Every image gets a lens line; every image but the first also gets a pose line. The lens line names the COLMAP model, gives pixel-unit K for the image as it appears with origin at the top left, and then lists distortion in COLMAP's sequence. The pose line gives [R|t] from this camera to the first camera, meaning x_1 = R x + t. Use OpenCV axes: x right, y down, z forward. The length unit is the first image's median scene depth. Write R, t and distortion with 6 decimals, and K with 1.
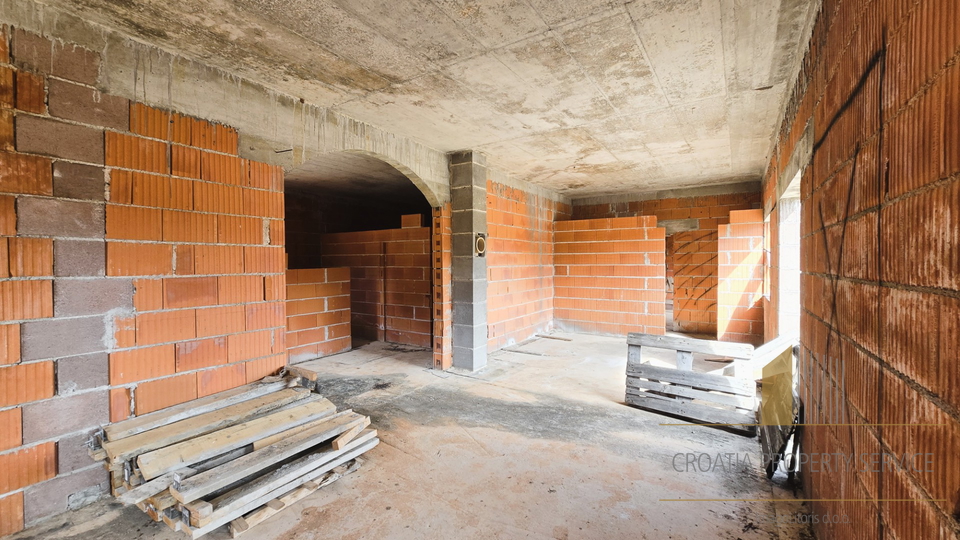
lens RADIAL K [[390.3, 0, 480.8], [0, 390.3, 267.9], [0, 0, 1]] dist [-0.002427, -0.000026]
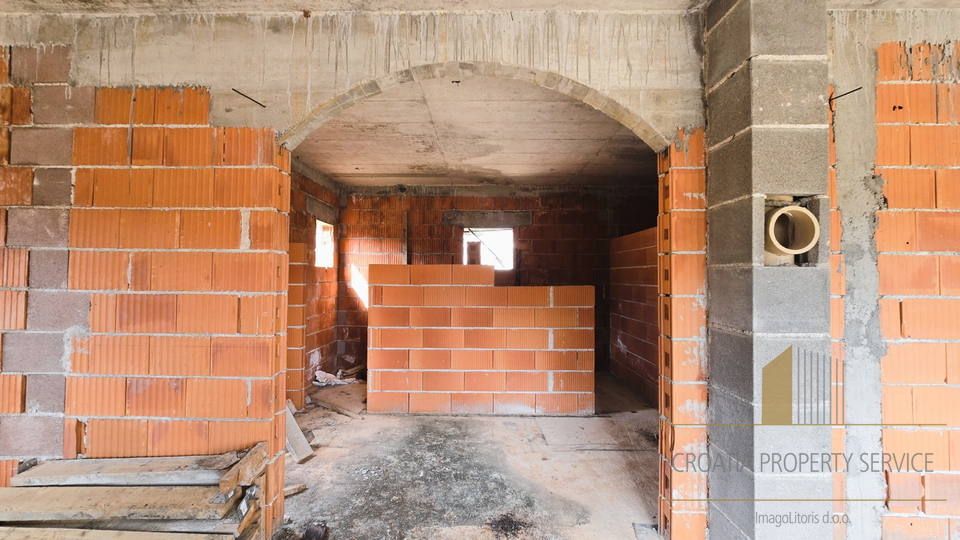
lens RADIAL K [[390.3, 0, 480.8], [0, 390.3, 267.9], [0, 0, 1]] dist [-0.002427, -0.000026]
pose [[0.533053, -0.009406, -0.846030, 0.218762], [-0.023274, 0.999397, -0.025776, -0.019512], [0.845762, 0.033430, 0.532512, 0.976285]]
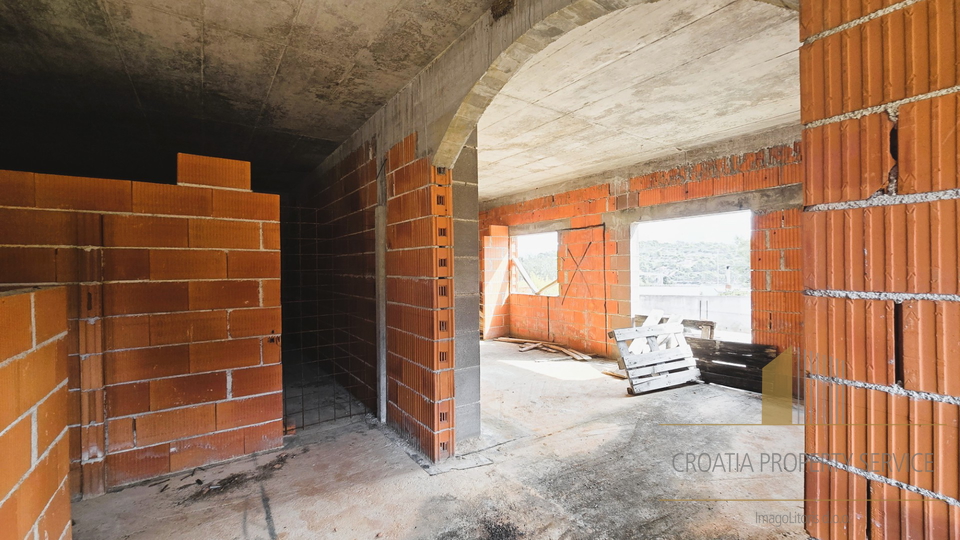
lens RADIAL K [[390.3, 0, 480.8], [0, 390.3, 267.9], [0, 0, 1]] dist [-0.002427, -0.000026]
pose [[0.370367, 0.000103, 0.928886, -0.970128], [0.023907, 0.999668, -0.009643, -0.008881], [-0.928578, 0.025779, 0.370241, 1.188374]]
